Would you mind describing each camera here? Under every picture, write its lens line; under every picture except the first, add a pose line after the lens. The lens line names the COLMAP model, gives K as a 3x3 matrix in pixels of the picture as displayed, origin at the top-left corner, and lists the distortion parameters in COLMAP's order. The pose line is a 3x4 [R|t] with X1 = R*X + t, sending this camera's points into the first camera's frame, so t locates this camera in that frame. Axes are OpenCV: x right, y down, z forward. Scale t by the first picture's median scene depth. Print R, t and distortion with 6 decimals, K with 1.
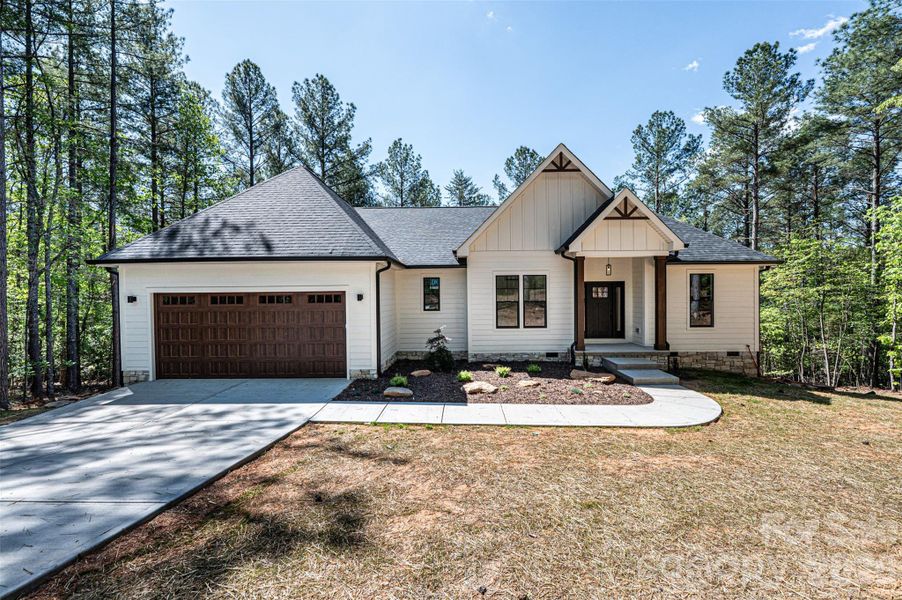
lens RADIAL K [[358.3, 0, 452.0], [0, 358.3, 301.4], [0, 0, 1]] dist [0.000363, -0.000139]
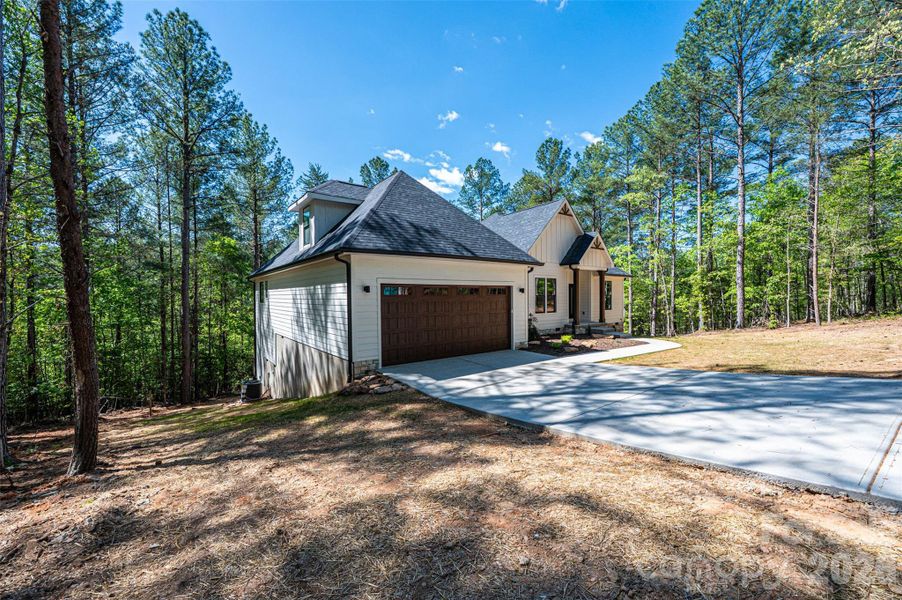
lens RADIAL K [[358.3, 0, 452.0], [0, 358.3, 301.4], [0, 0, 1]] dist [0.000363, -0.000139]
pose [[0.788842, -0.005026, 0.614575, -1.318620], [0.009439, 0.999948, -0.003937, 0.034393], [-0.614523, 0.008906, 0.788848, 0.050068]]
